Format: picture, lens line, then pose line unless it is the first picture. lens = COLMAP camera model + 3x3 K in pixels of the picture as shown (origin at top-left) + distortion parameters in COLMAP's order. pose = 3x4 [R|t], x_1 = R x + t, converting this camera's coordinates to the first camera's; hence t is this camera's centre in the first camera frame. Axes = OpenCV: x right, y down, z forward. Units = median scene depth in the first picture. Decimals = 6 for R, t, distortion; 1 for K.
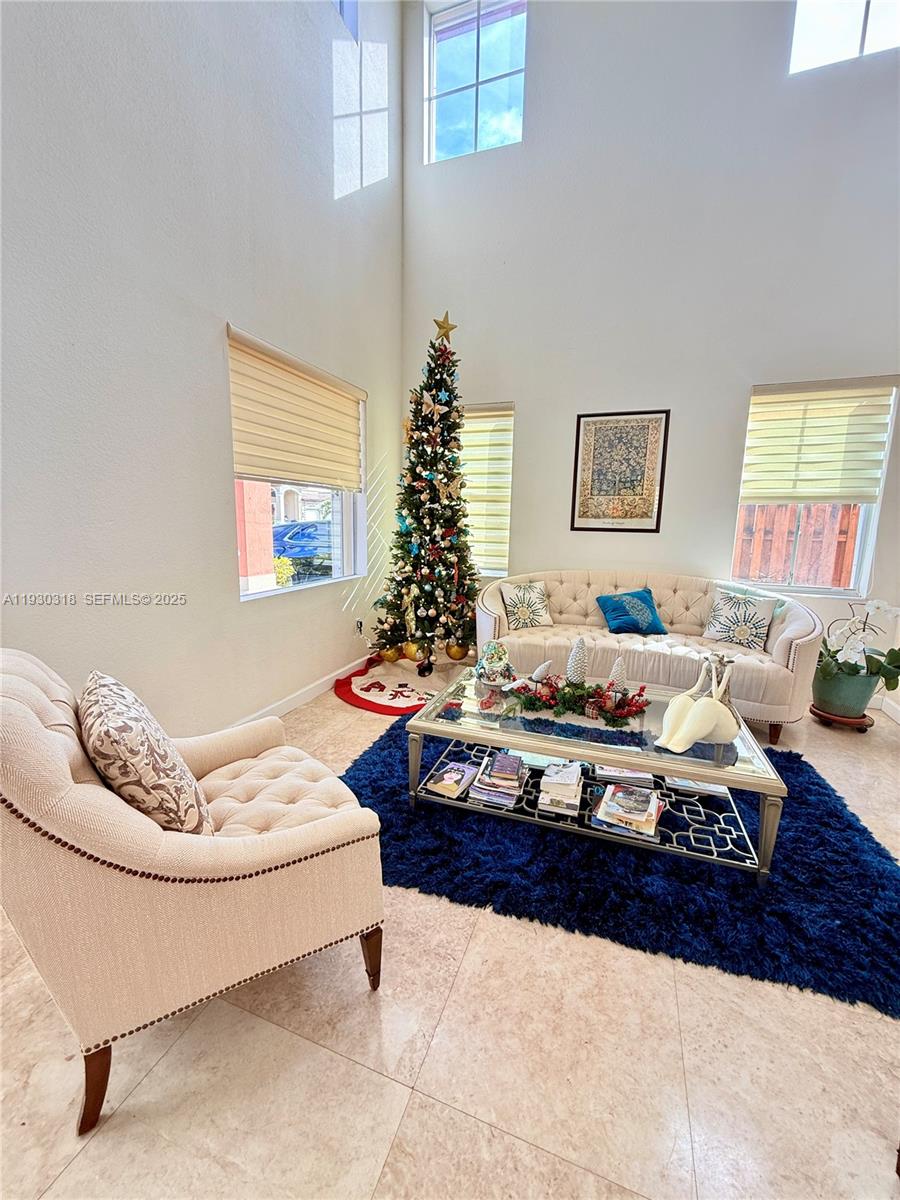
lens RADIAL K [[479.4, 0, 444.4], [0, 479.4, 595.7], [0, 0, 1]] dist [0.004196, -0.000061]
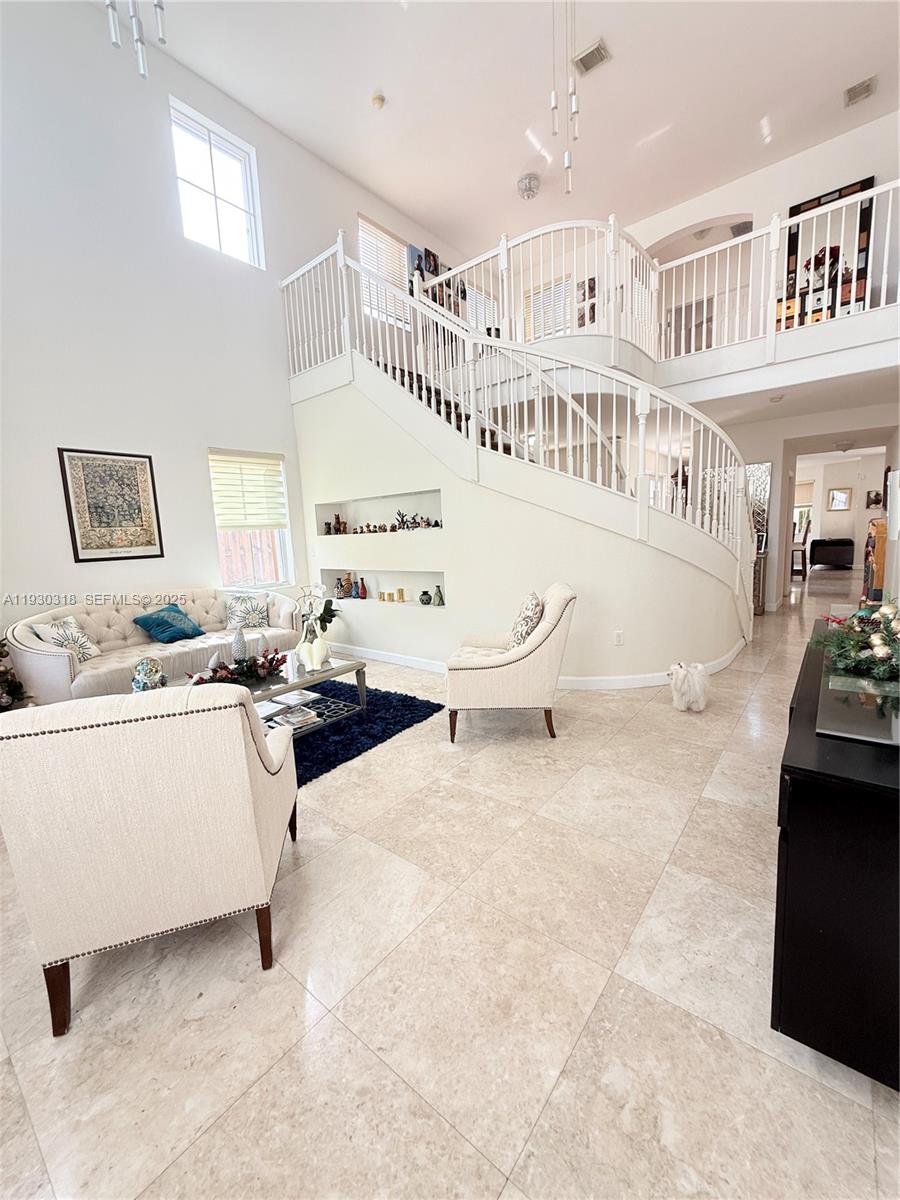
lens RADIAL K [[479.4, 0, 441.8], [0, 479.4, 600.4], [0, 0, 1]] dist [0.004196, -0.000061]
pose [[0.333013, -0.165367, 0.928308, -0.481642], [0.201318, 0.974270, 0.101335, -0.008627], [-0.921181, 0.153139, 0.357736, -0.052782]]
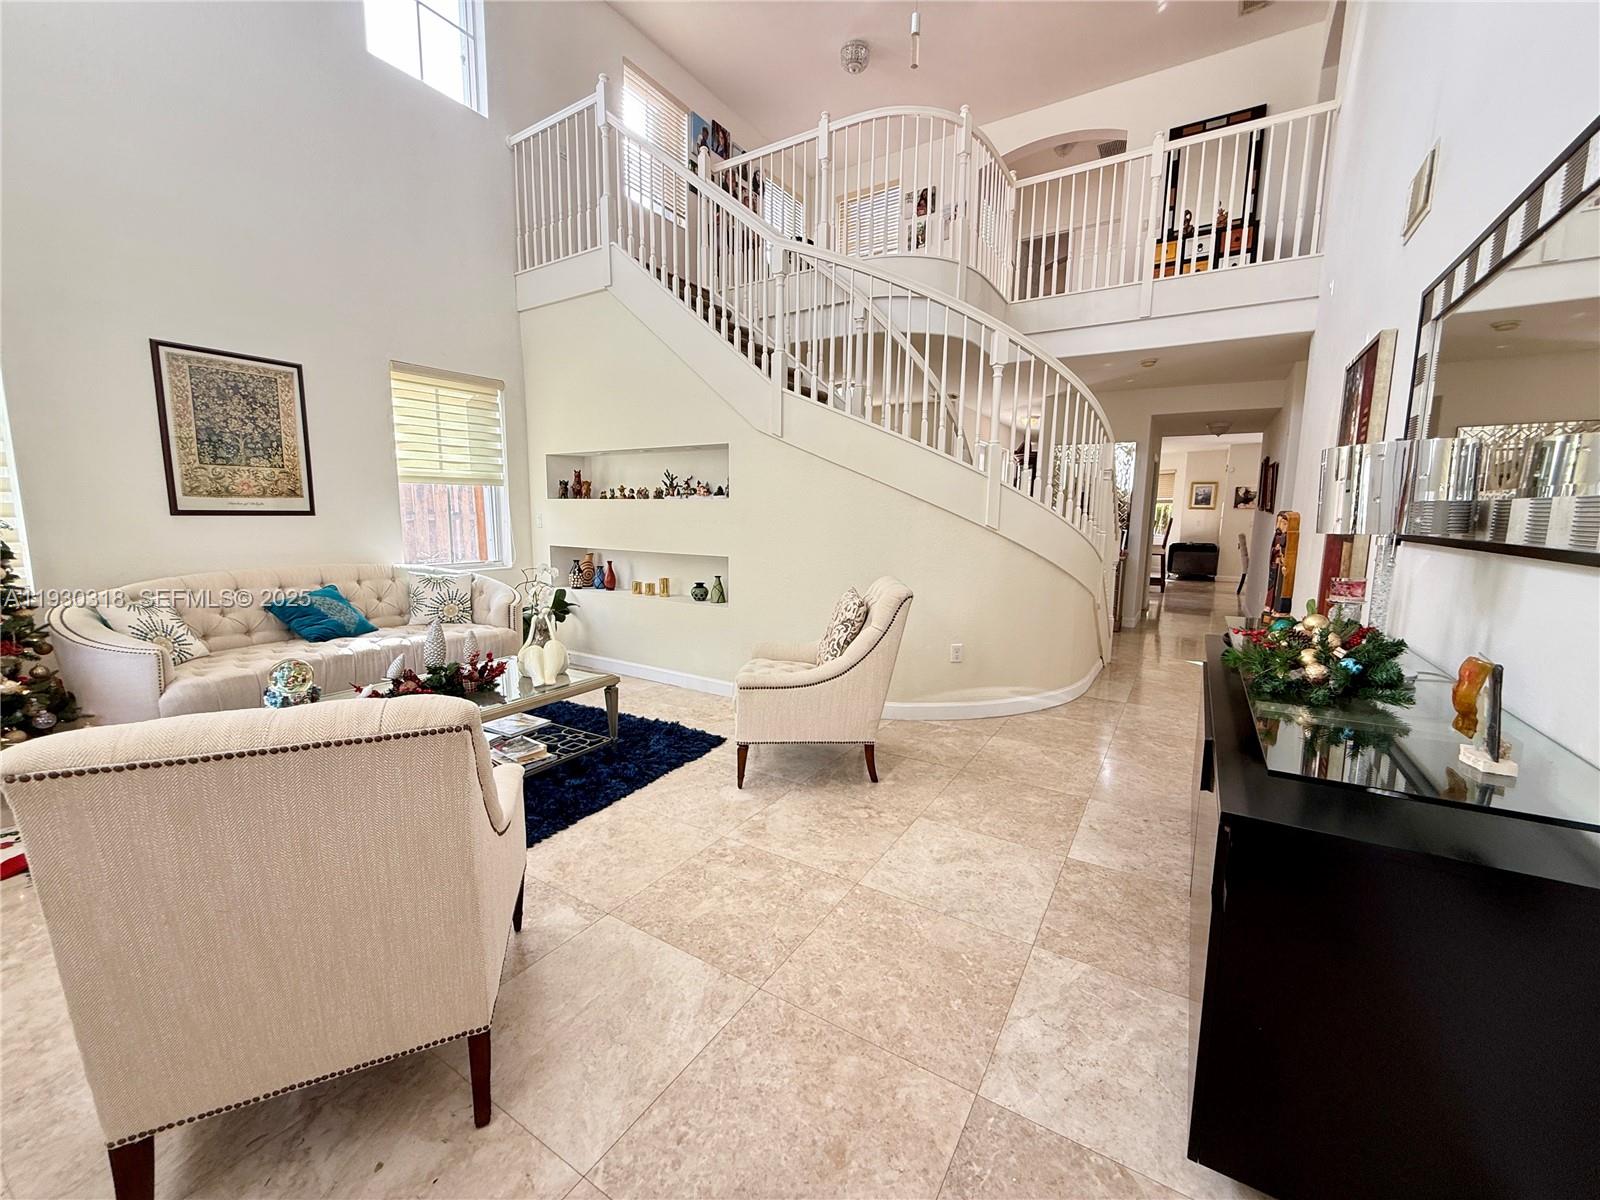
lens RADIAL K [[639.2, 0, 786.7], [0, 639.2, 599.0], [0, 0, 1]] dist [0.004196, -0.000061]
pose [[0.219581, -0.150107, 0.963977, -0.475284], [0.147963, 0.981786, 0.119176, -0.003323], [-0.964309, 0.116464, 0.237792, -0.012253]]
